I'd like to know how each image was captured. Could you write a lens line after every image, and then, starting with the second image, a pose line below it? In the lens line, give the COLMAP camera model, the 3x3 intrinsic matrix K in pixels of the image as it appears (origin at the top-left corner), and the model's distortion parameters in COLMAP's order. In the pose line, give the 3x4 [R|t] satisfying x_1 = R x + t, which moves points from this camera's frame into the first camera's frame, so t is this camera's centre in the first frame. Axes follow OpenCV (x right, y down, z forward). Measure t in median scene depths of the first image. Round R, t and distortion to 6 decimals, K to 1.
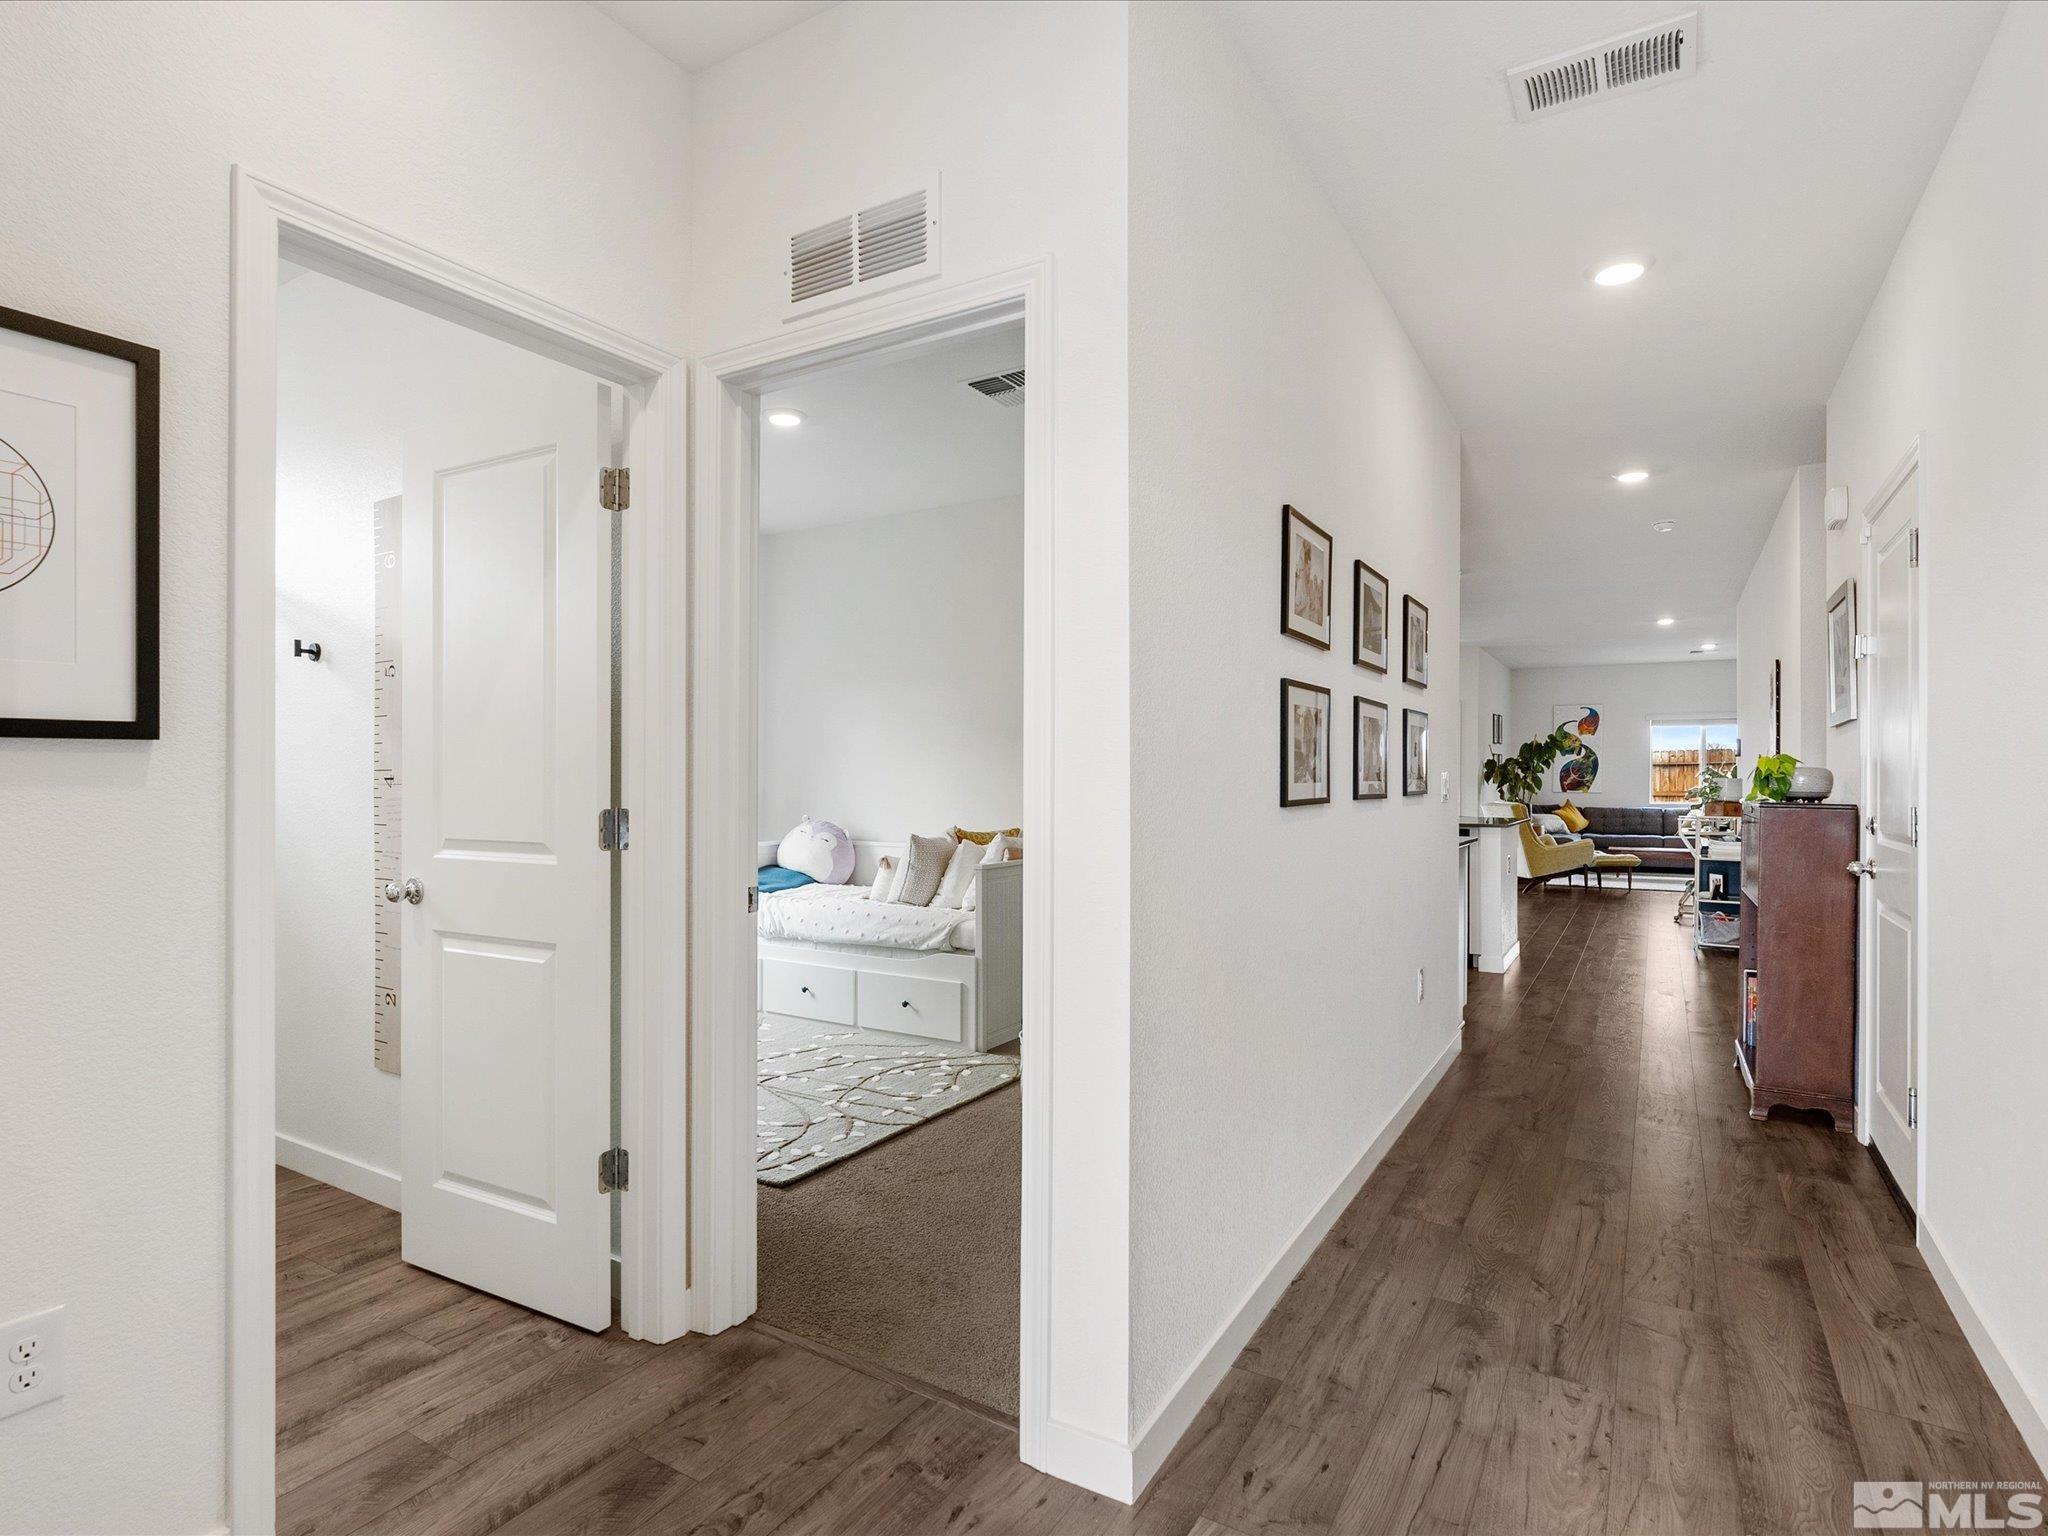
lens RADIAL K [[1062.4, 0, 1027.6], [0, 1062.4, 766.2], [0, 0, 1]] dist [-0.005573, 0.003501]
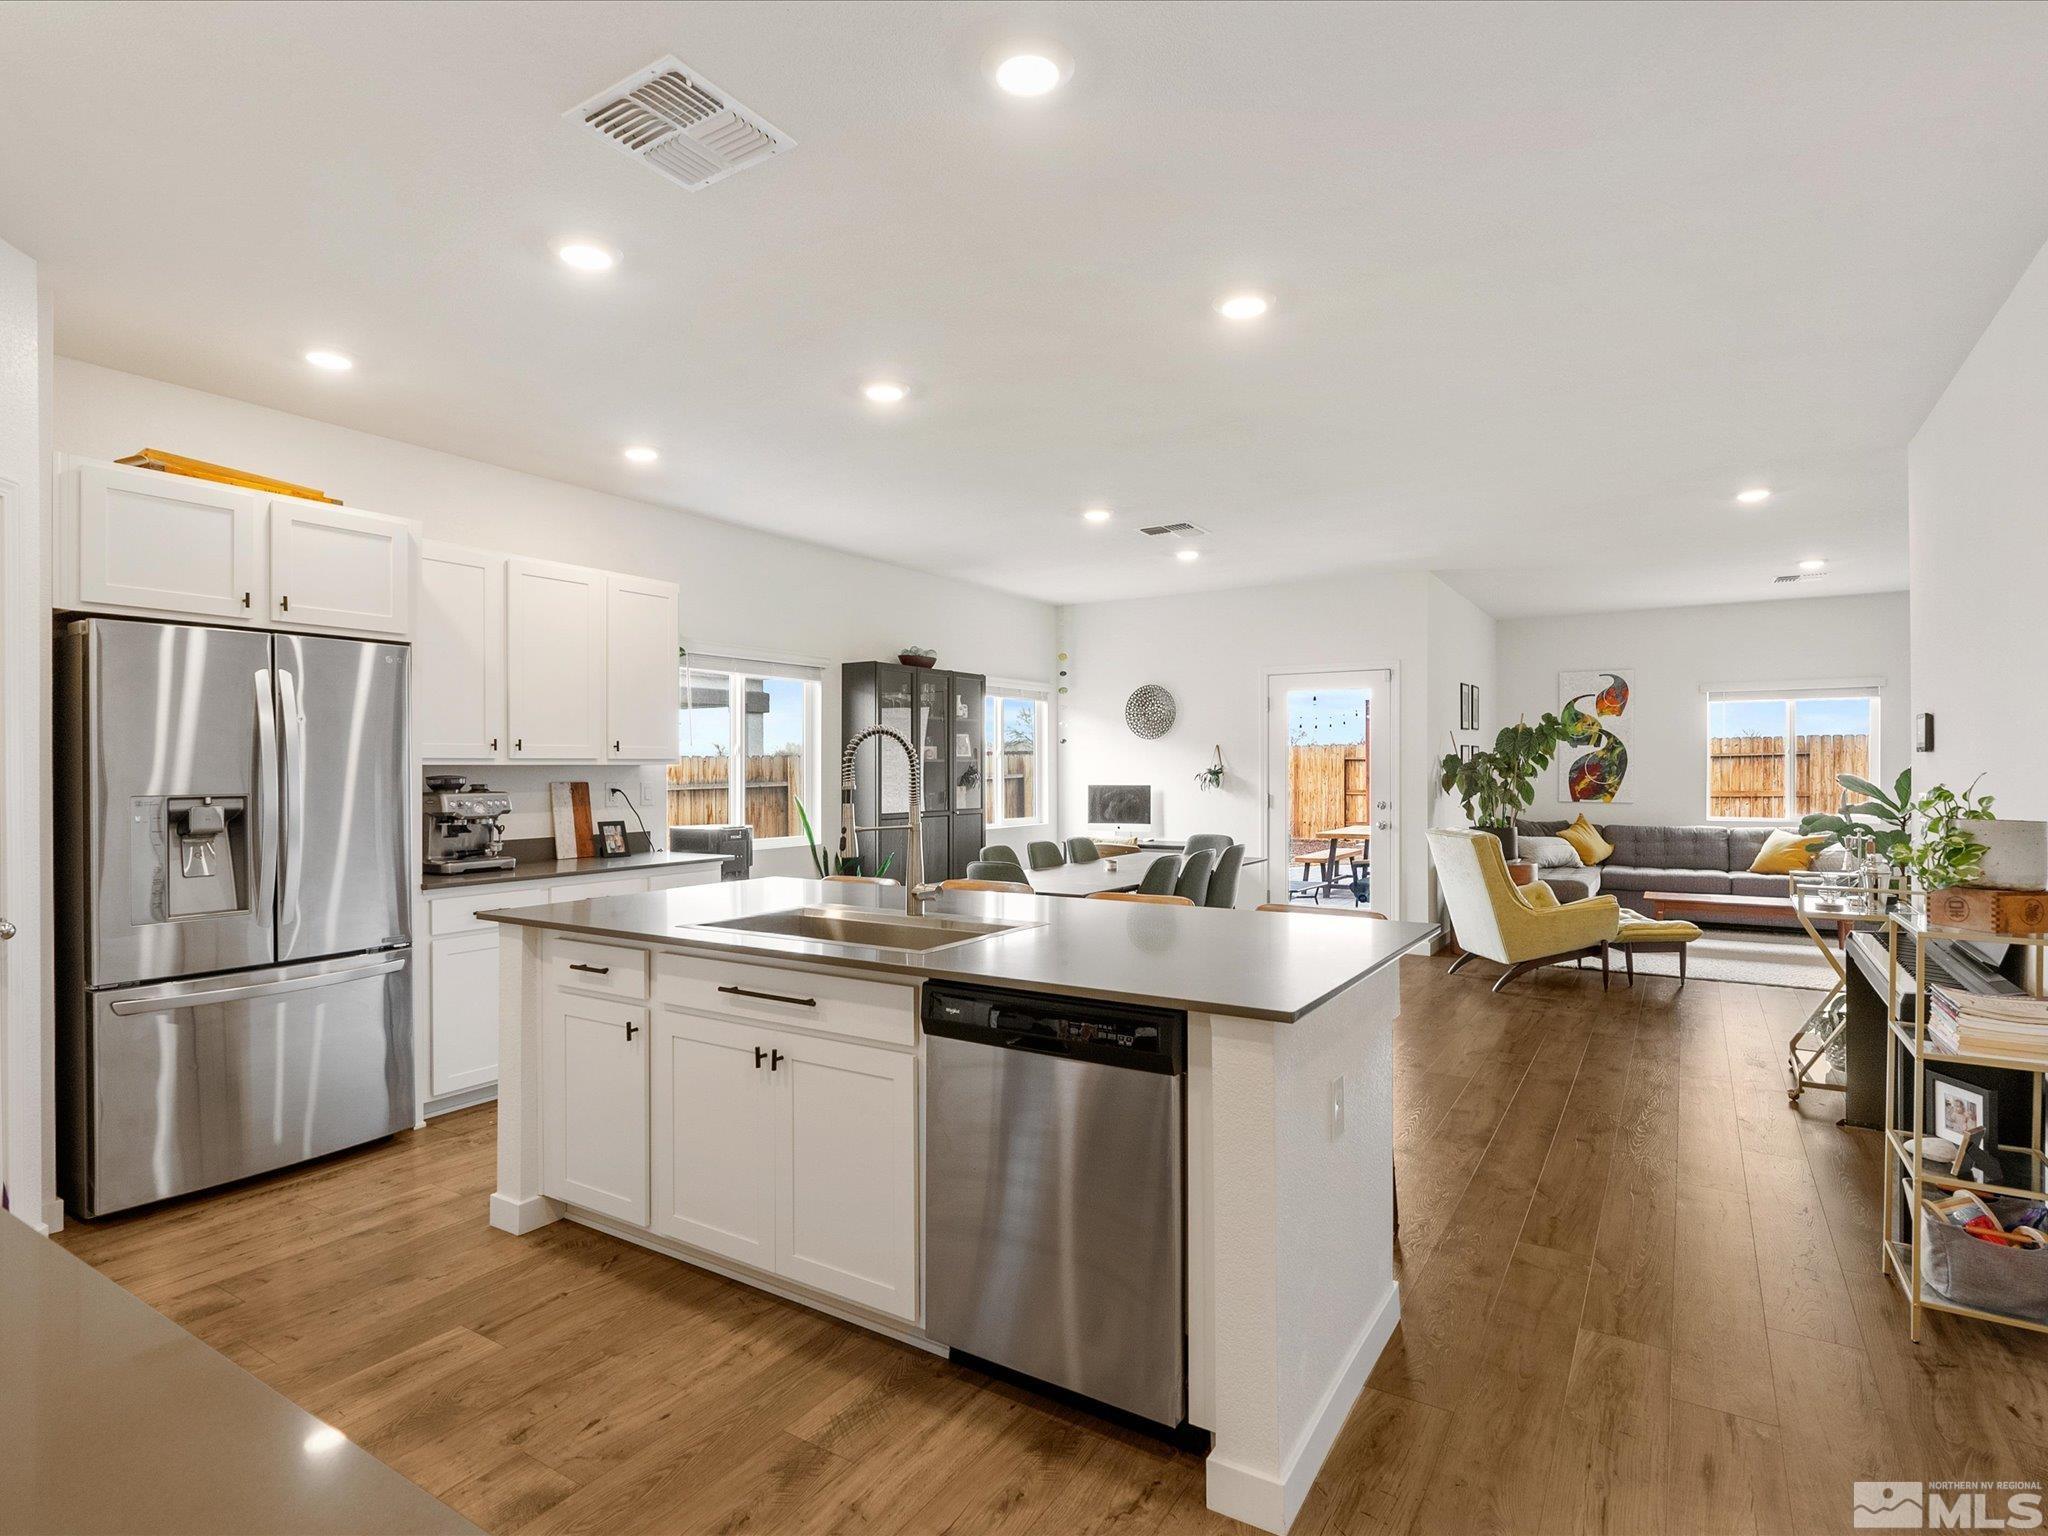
lens RADIAL K [[1062.4, 0, 1027.6], [0, 1062.4, 766.2], [0, 0, 1]] dist [-0.005573, 0.003501]
pose [[0.999724, -0.005612, -0.022830, 0.186802], [0.005777, 0.999957, 0.007188, -0.005070], [0.022789, -0.007318, 0.999714, 0.344187]]
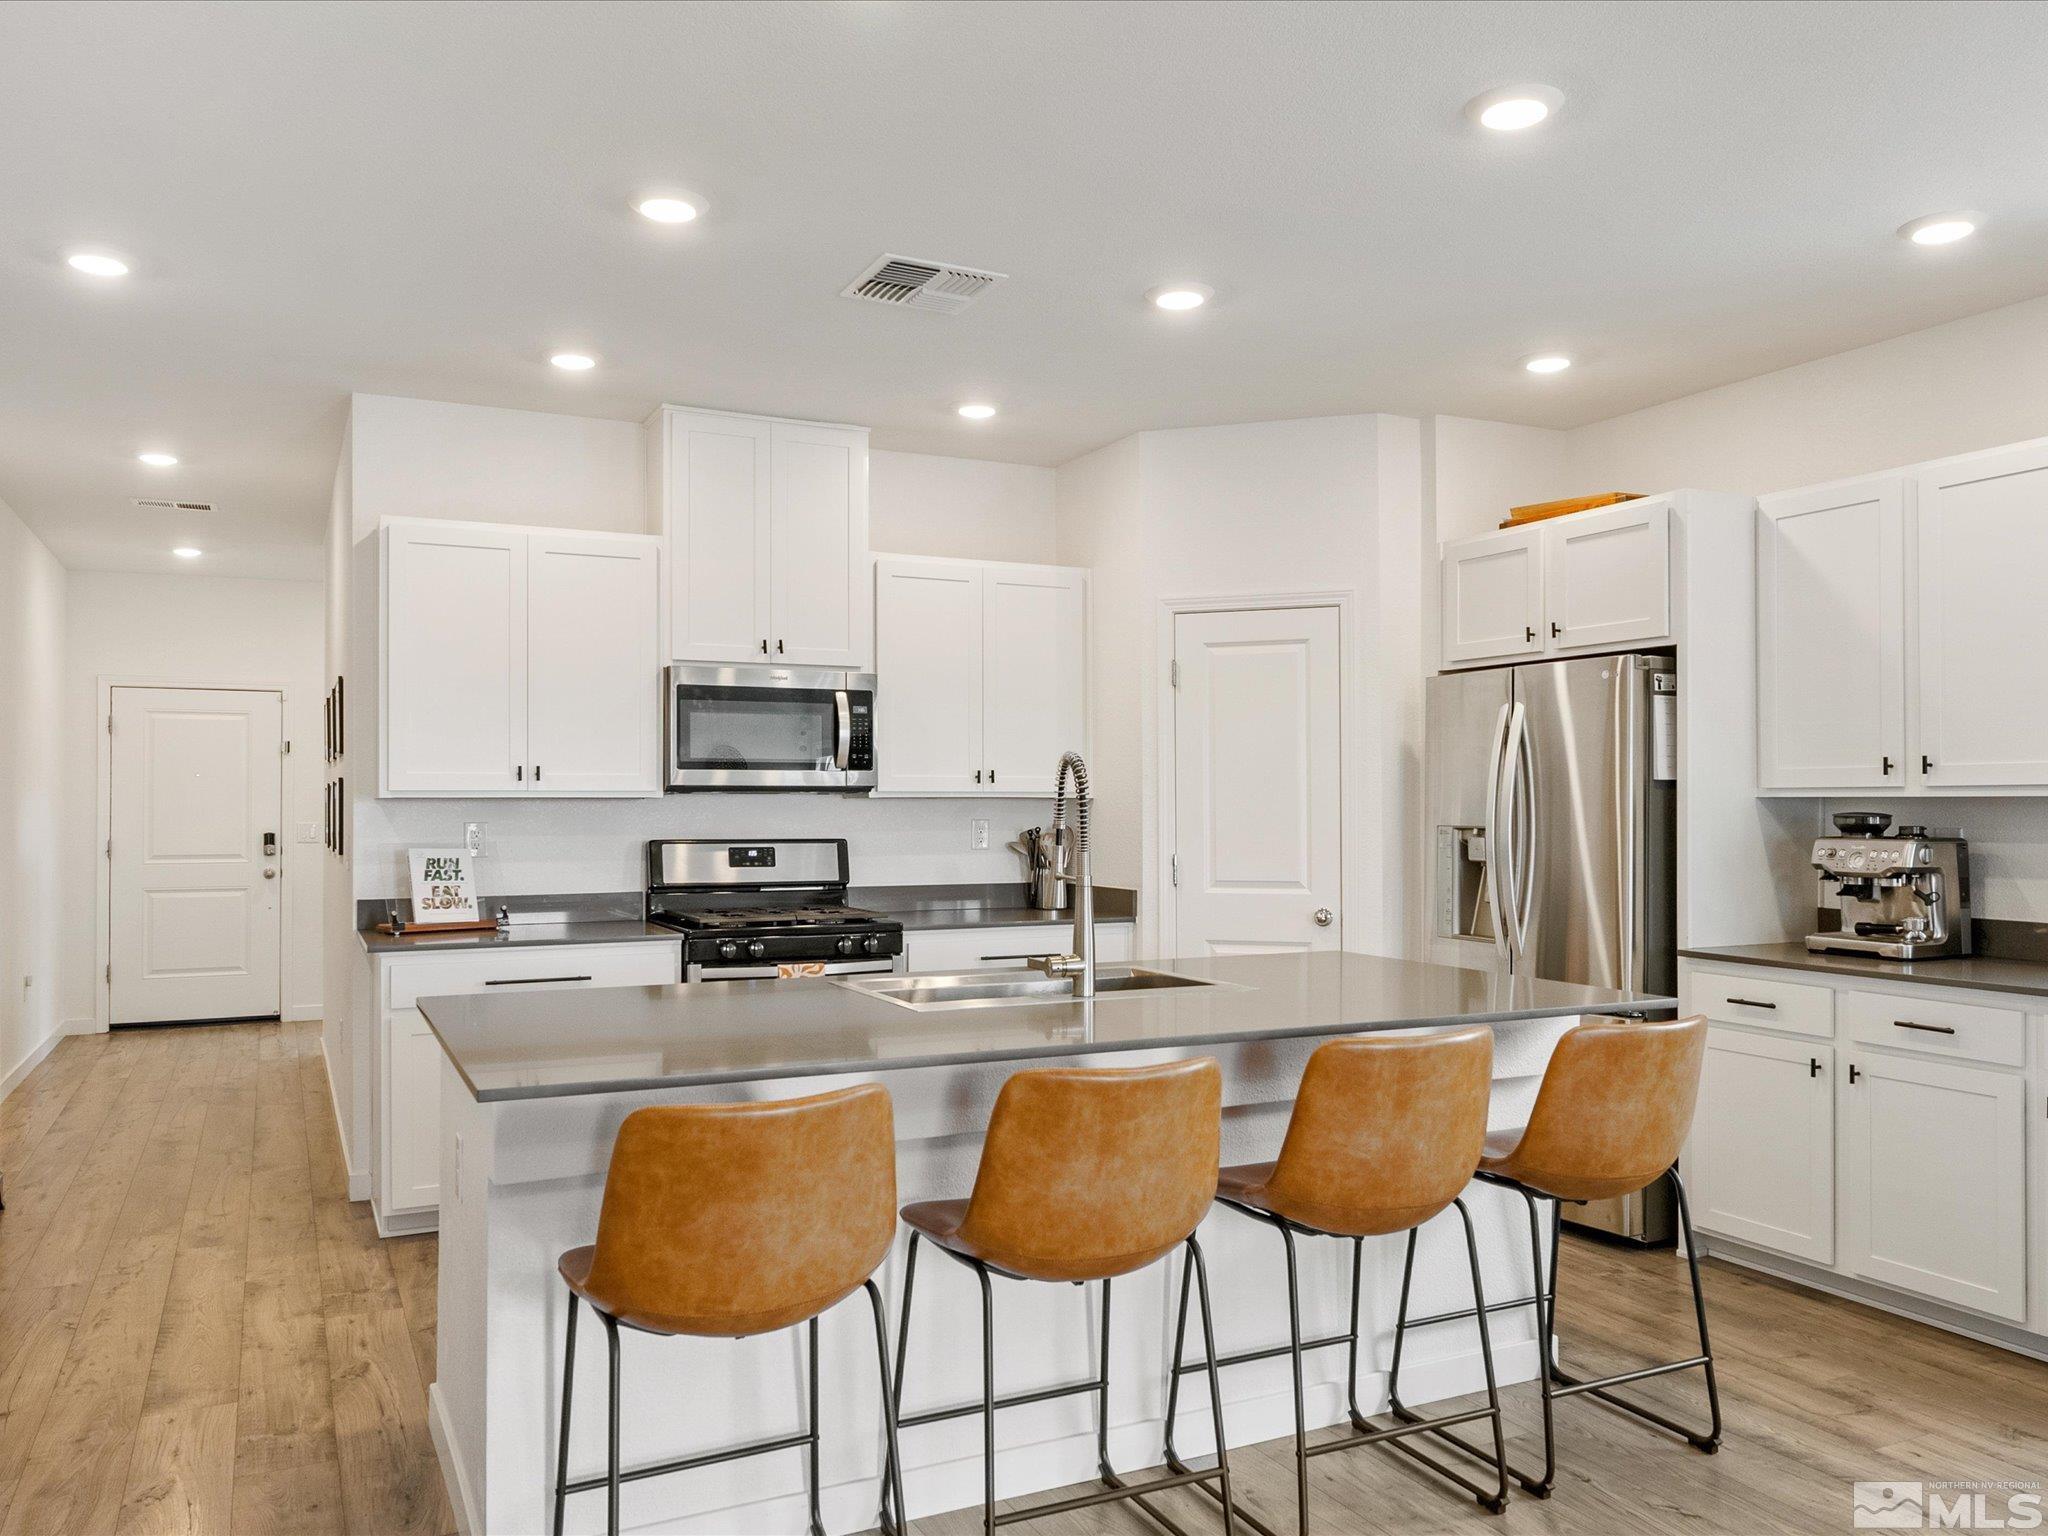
lens RADIAL K [[1517.3, 0, 1015.5], [0, 1517.3, 785.8], [0, 0, 1]] dist [-0.018079, -0.000622]
pose [[-0.549187, -0.009175, -0.835649, 0.366656], [0.006827, 0.999857, -0.015465, -0.002804], [0.835672, -0.014198, -0.549046, 0.691352]]
